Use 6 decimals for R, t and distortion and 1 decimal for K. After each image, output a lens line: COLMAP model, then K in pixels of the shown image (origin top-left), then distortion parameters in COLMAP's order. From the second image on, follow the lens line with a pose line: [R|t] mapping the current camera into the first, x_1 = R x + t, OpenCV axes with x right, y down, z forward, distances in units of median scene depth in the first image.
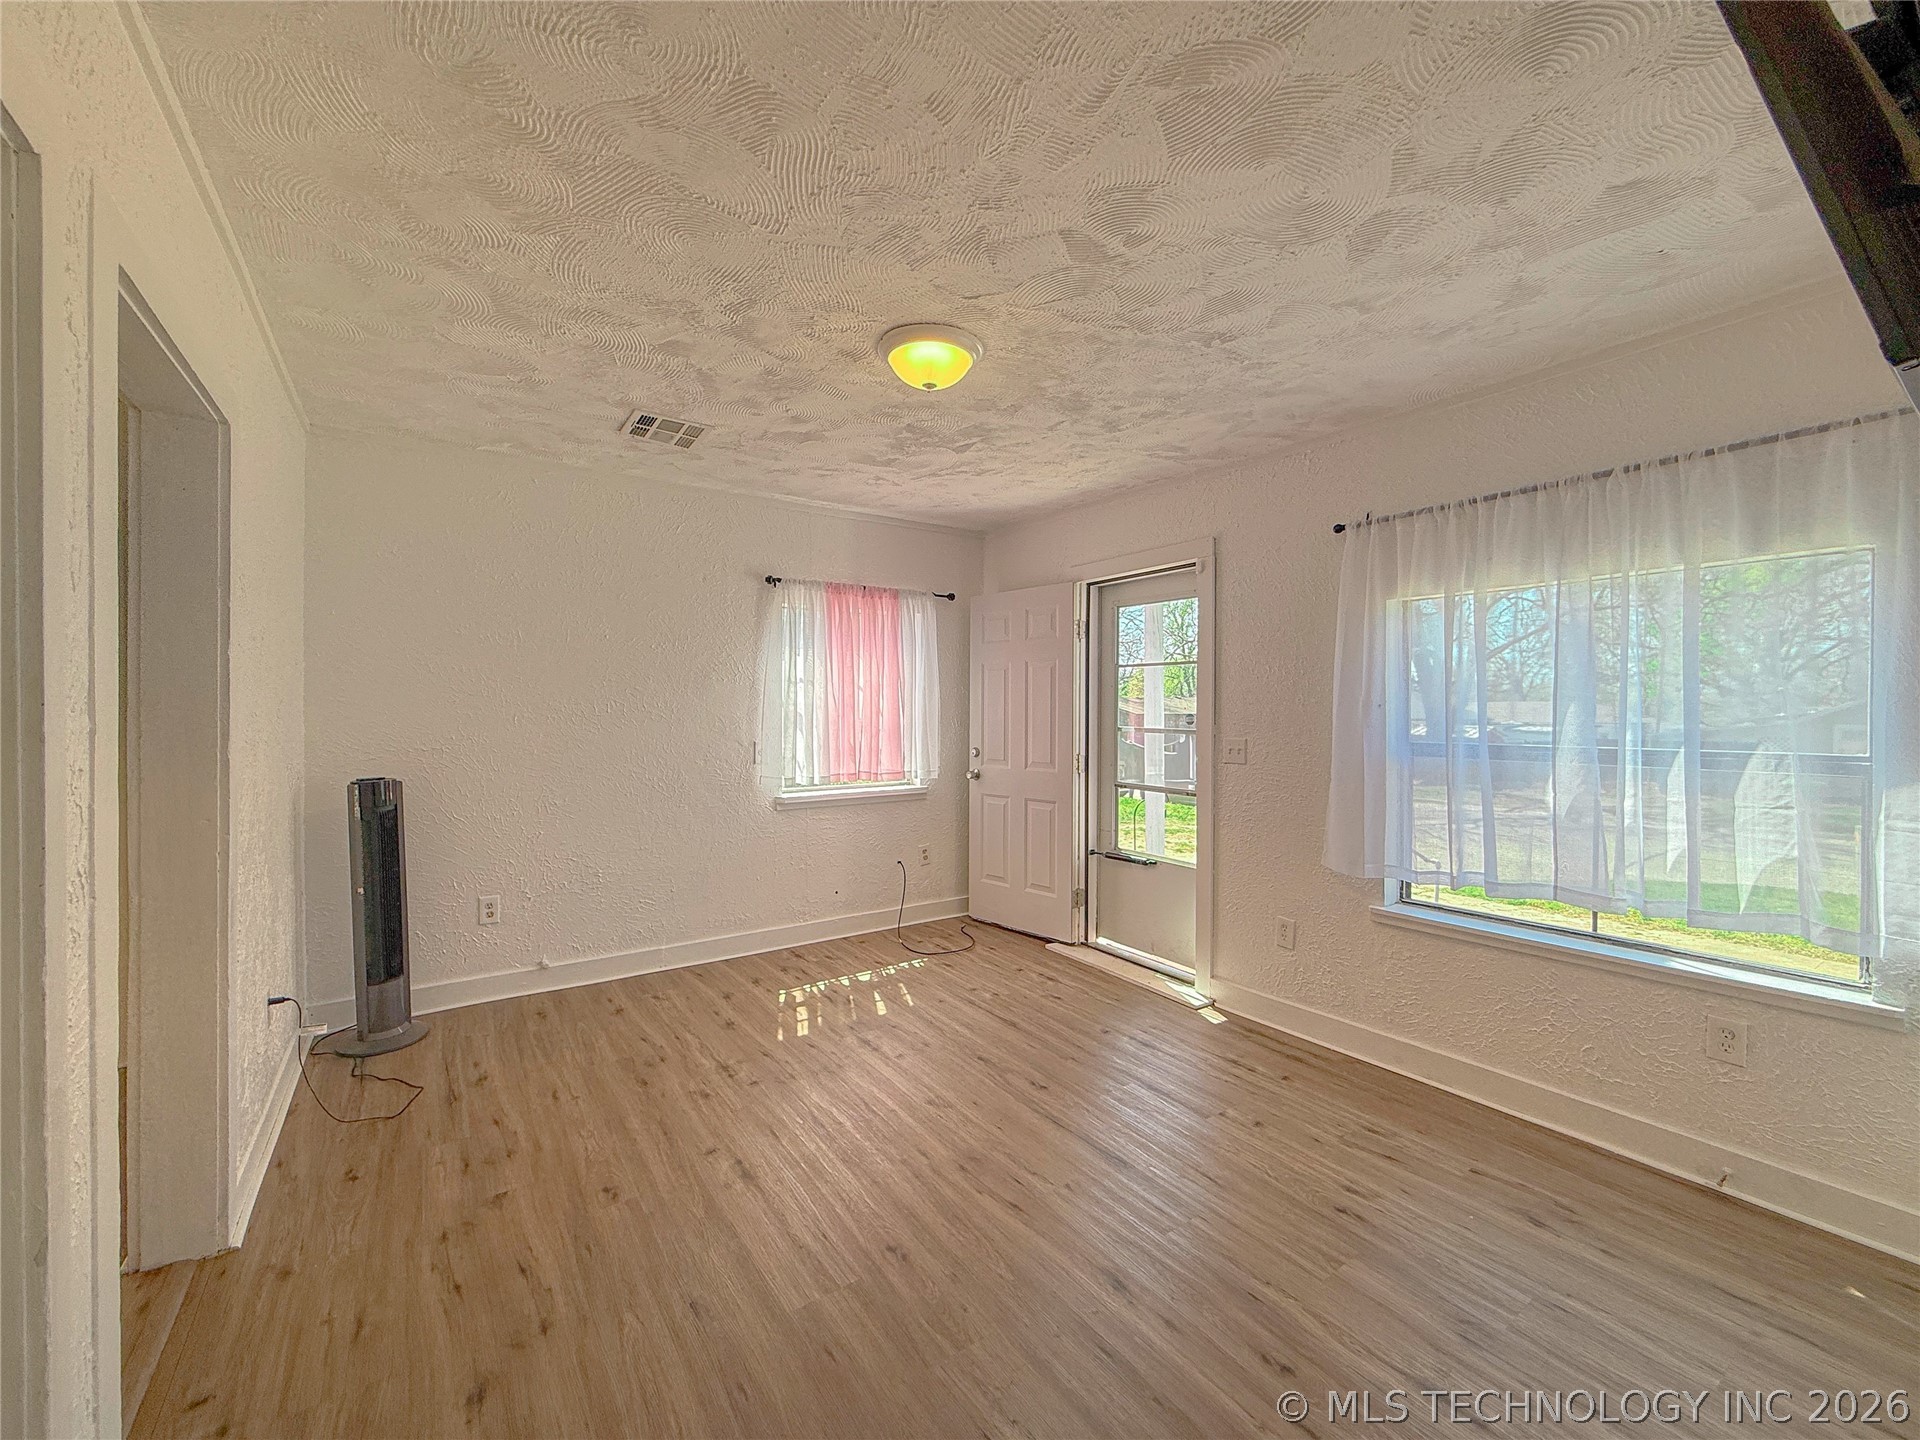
lens RADIAL K [[785.6, 0, 982.2], [0, 785.6, 715.2], [0, 0, 1]] dist [-0.001428, -0.000106]
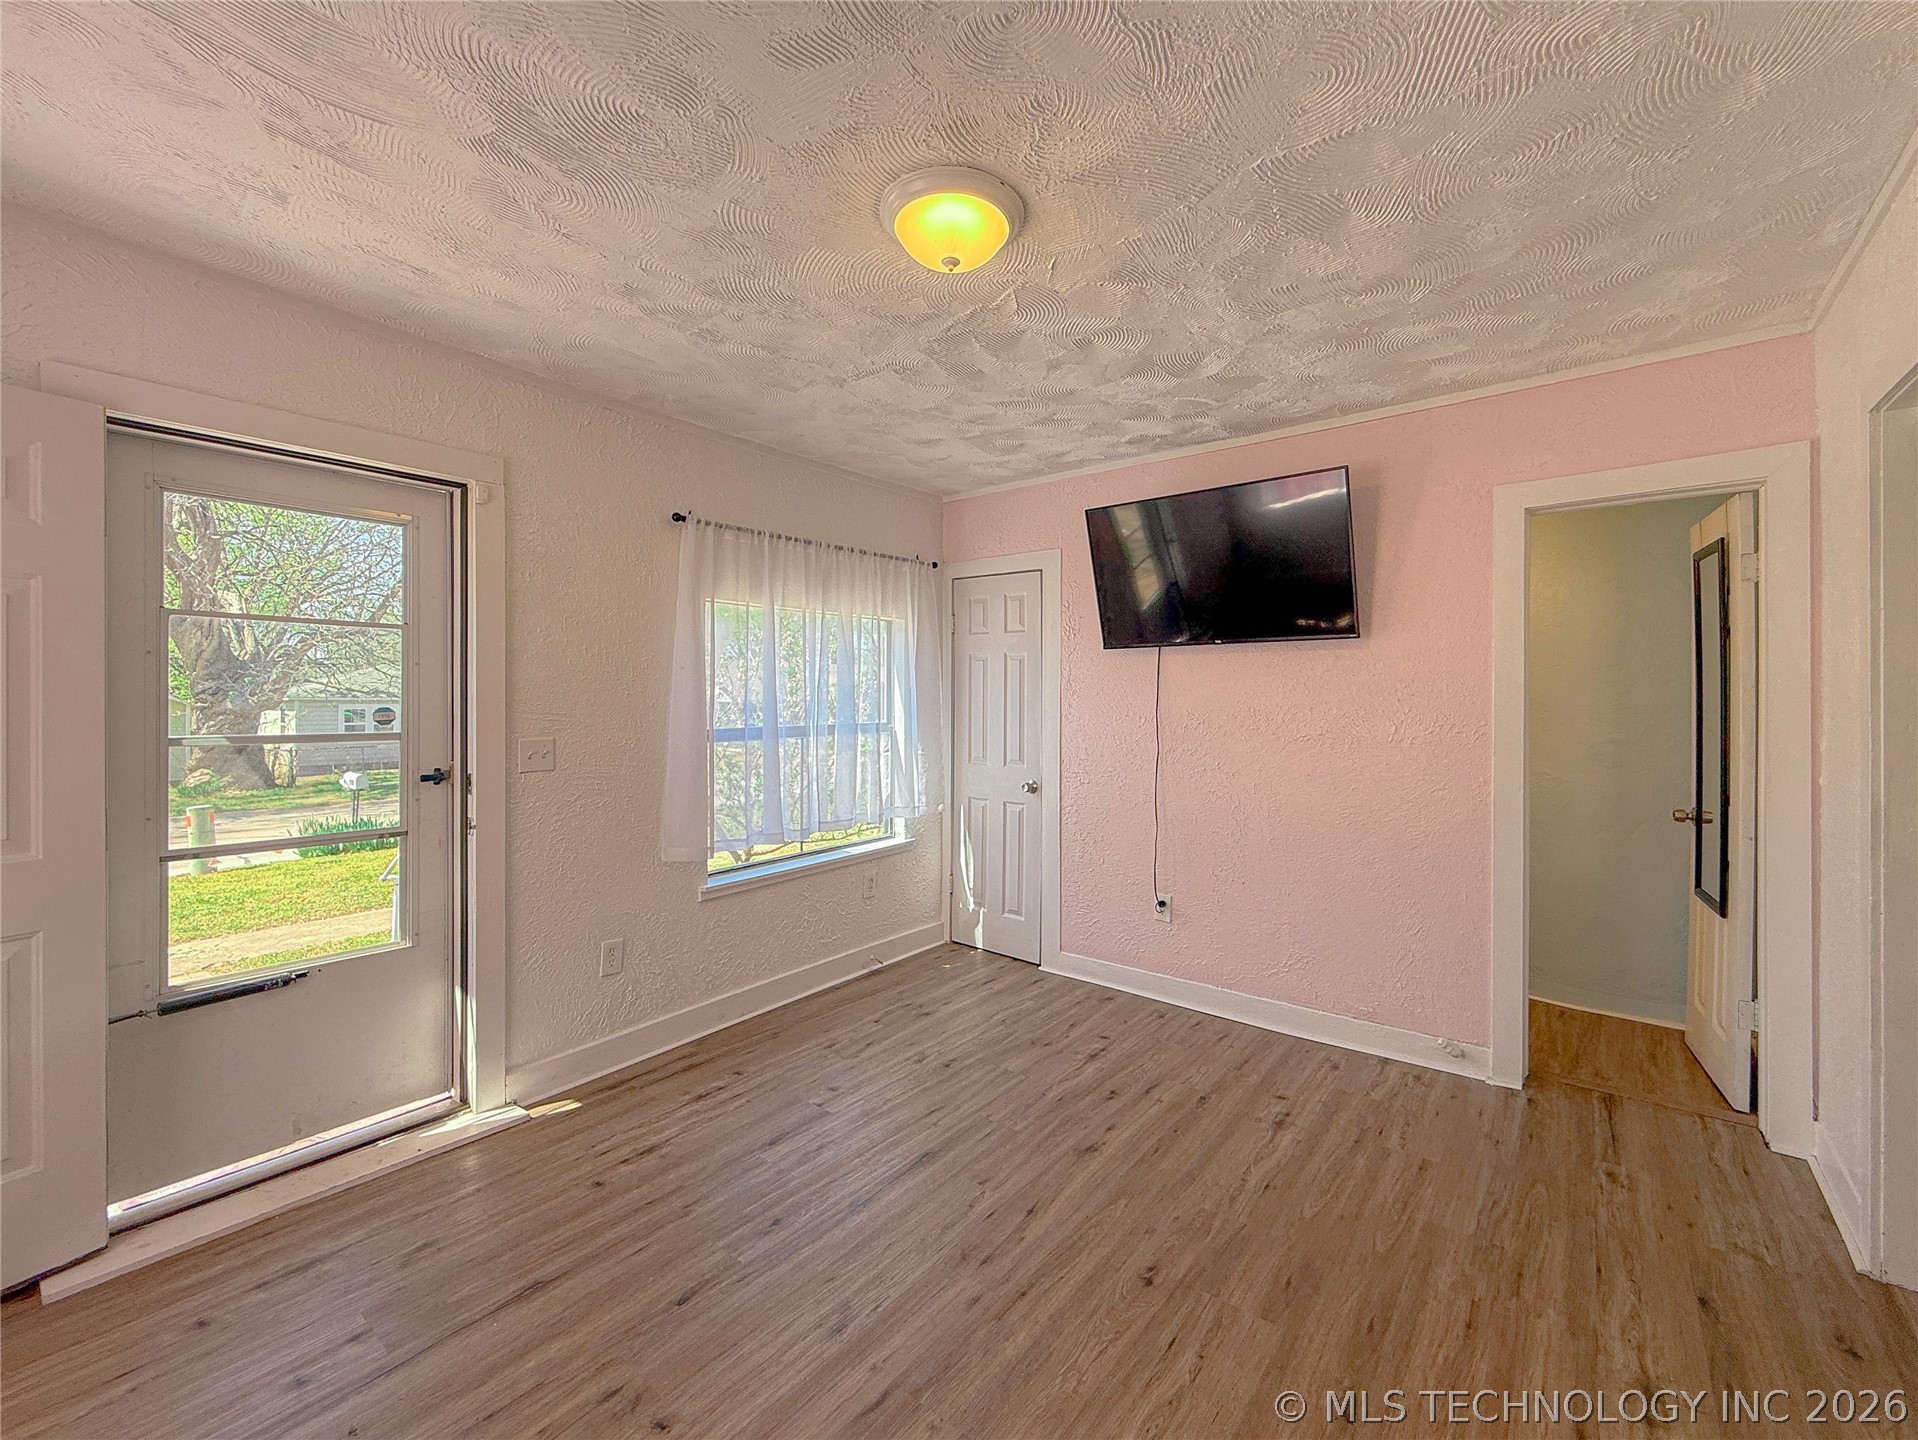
lens RADIAL K [[782.1, 0, 979.2], [0, 782.1, 696.8], [0, 0, 1]] dist [-0.001181, 0.000093]
pose [[-0.283208, -0.000876, 0.959058, -0.516365], [0.005683, 0.999980, 0.002591, -0.010183], [-0.959042, 0.006184, -0.283197, 0.789949]]
